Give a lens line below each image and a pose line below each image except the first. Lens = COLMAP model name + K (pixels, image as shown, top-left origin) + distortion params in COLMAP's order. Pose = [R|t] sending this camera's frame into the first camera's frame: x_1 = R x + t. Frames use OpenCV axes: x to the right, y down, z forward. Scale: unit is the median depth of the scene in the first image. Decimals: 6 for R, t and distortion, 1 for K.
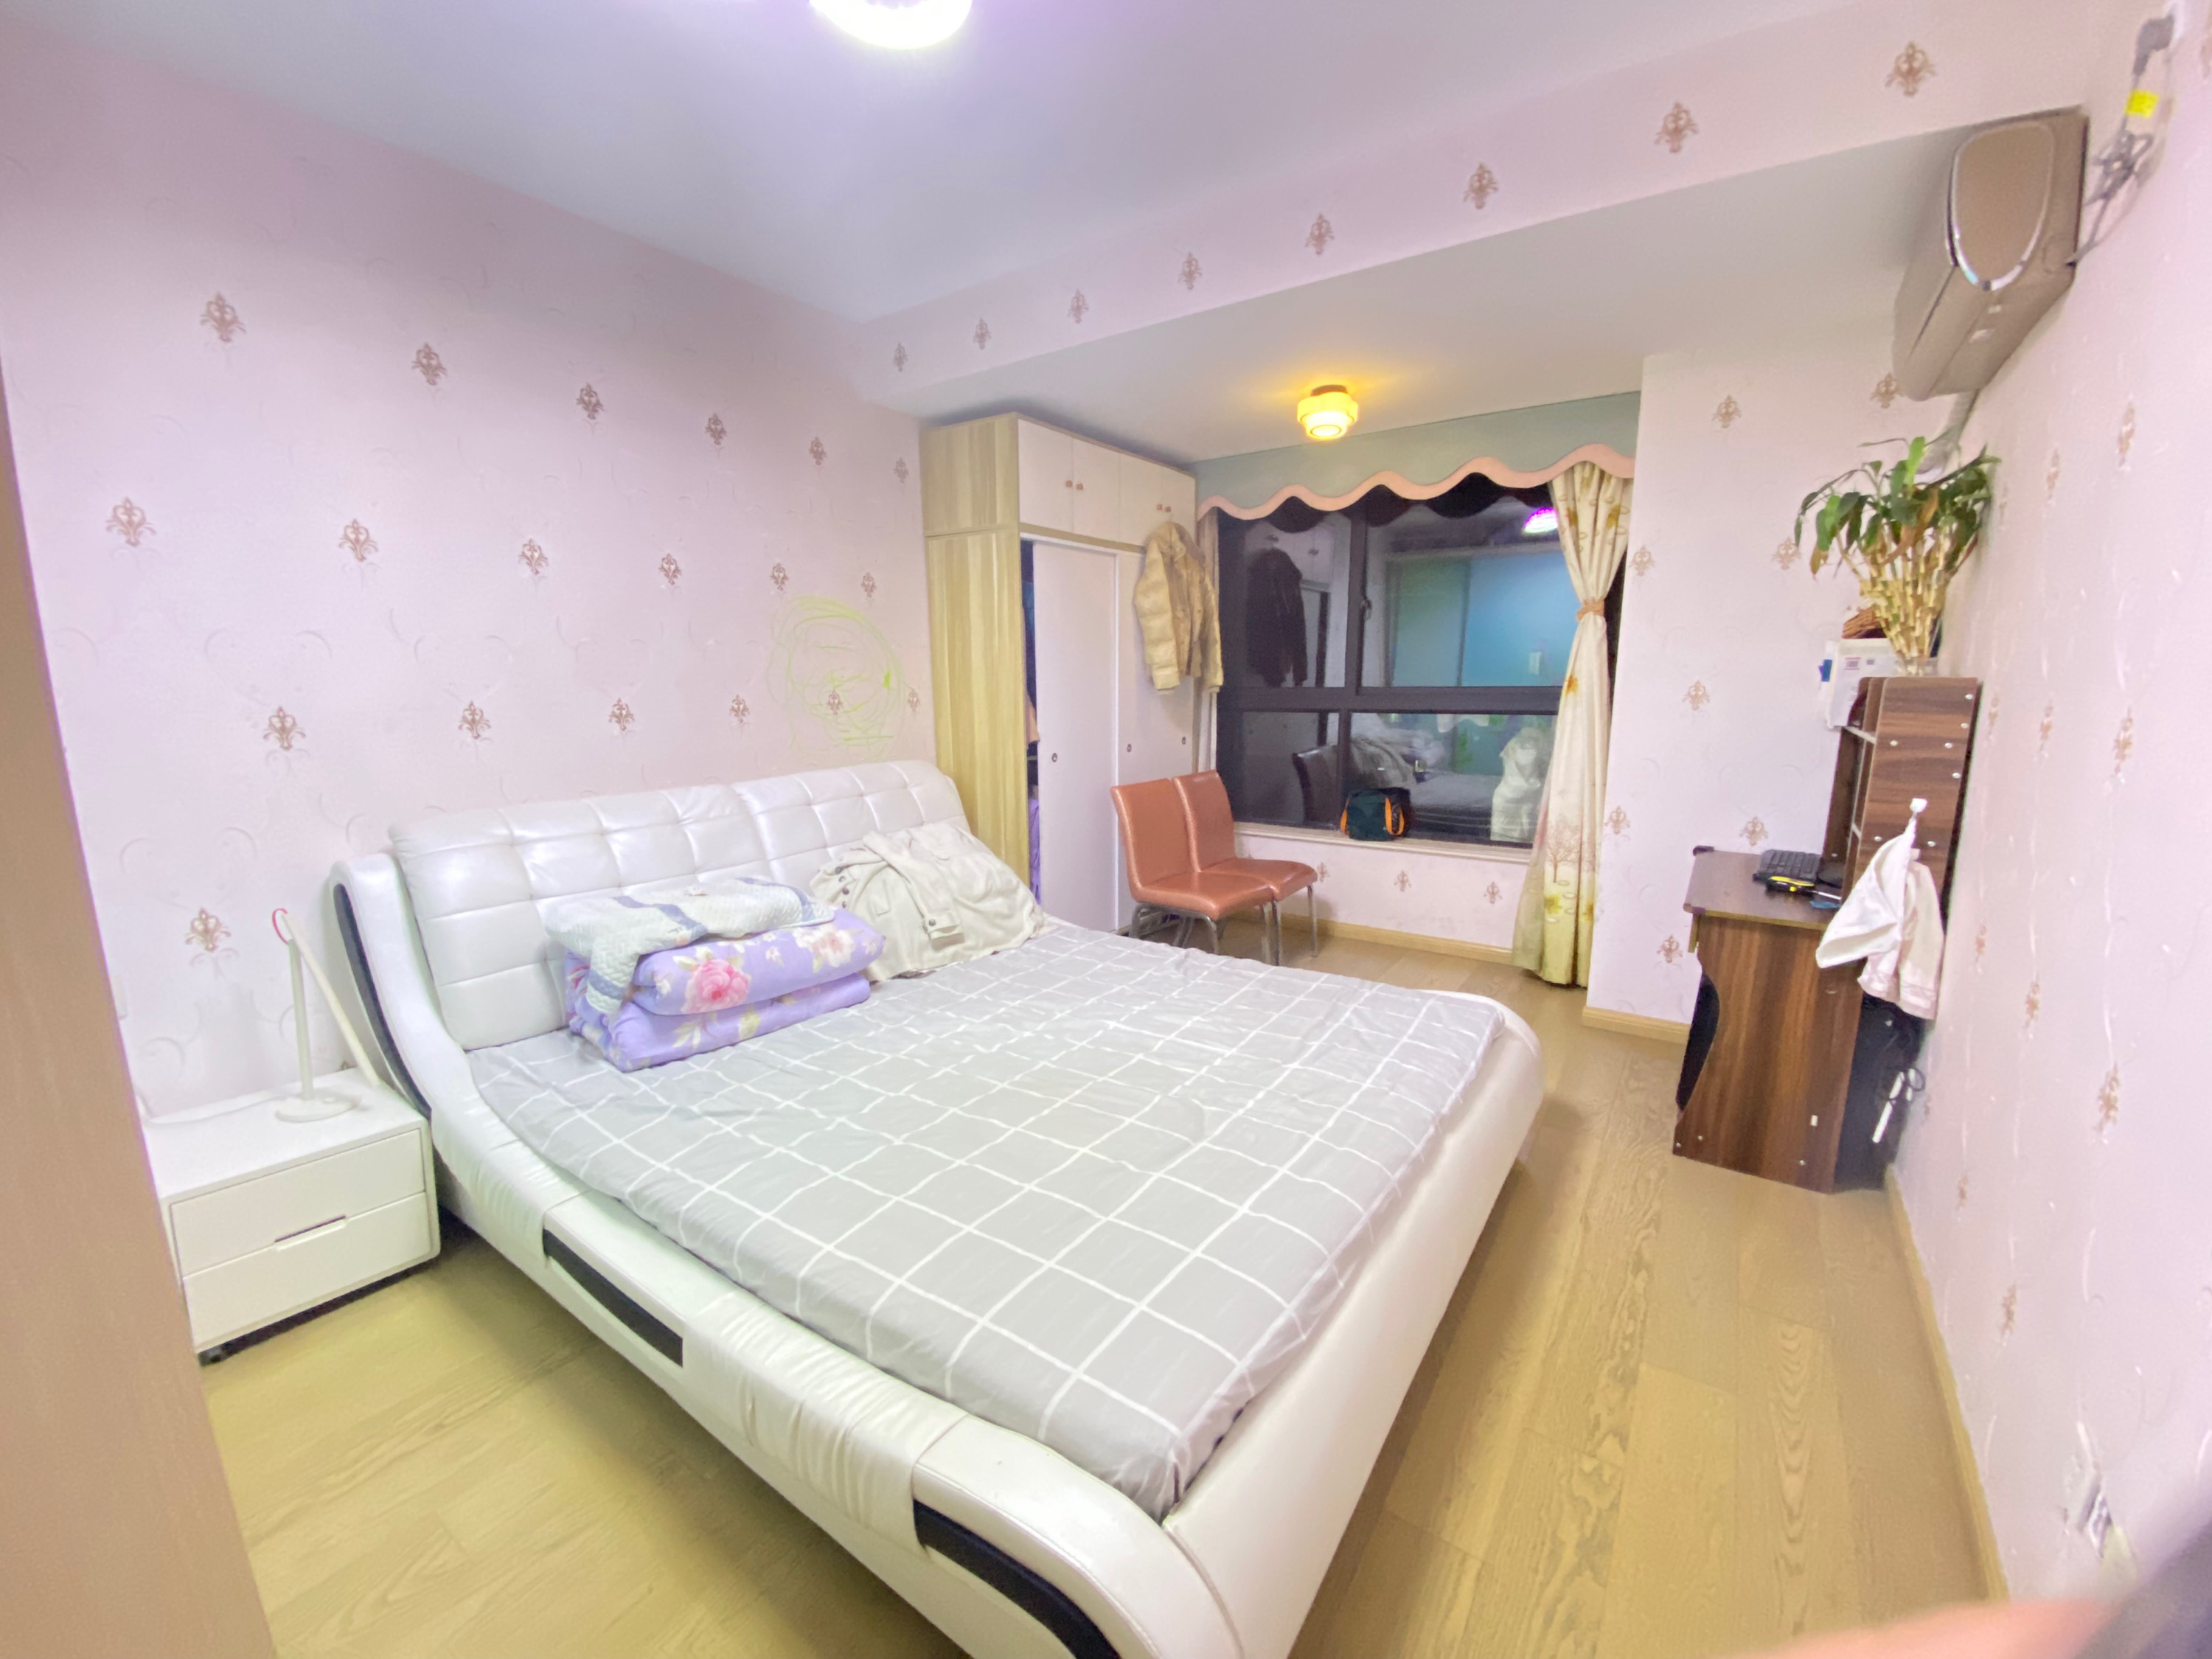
lens RADIAL K [[888.0, 0, 1102.0], [0, 888.0, 822.1], [0, 0, 1]] dist [-0.015399, -0.000926]
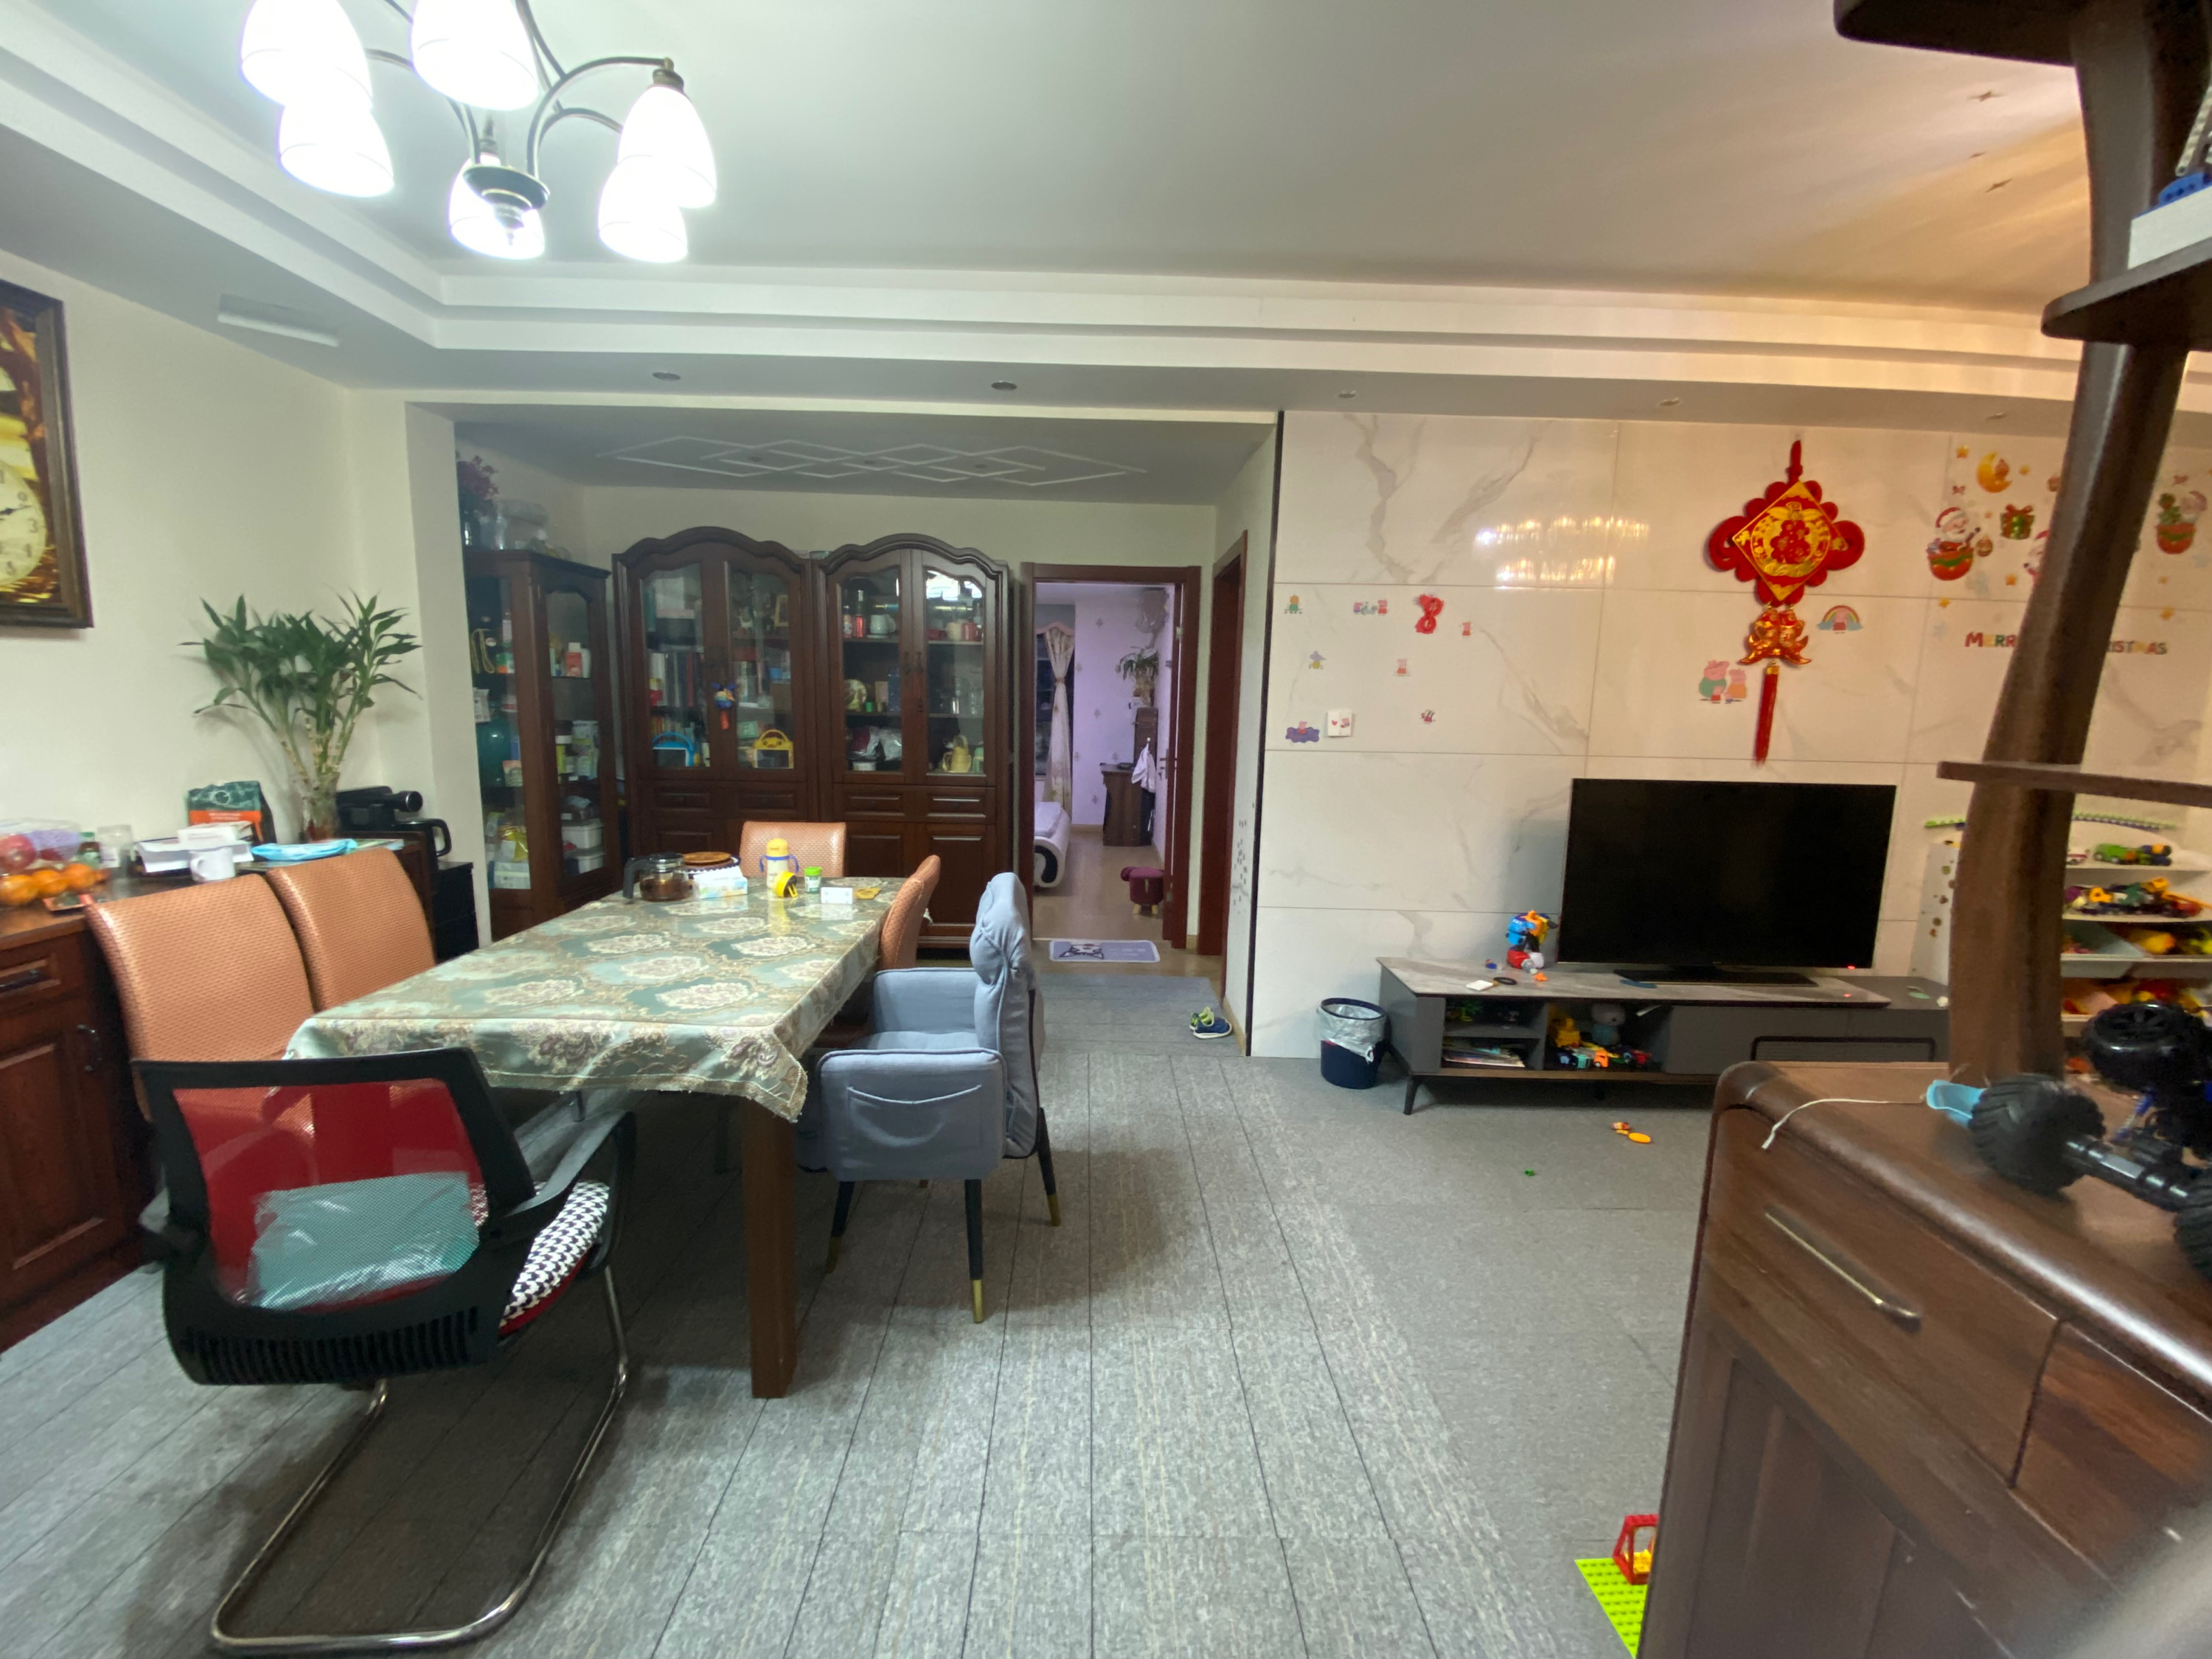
lens RADIAL K [[888.0, 0, 1105.5], [0, 888.0, 841.1], [0, 0, 1]] dist [-0.015399, -0.000926]
pose [[0.810369, -0.065695, 0.582225, -1.459097], [0.072516, 0.997300, 0.011598, 0.344060], [-0.581415, 0.032822, 0.812945, -1.952366]]
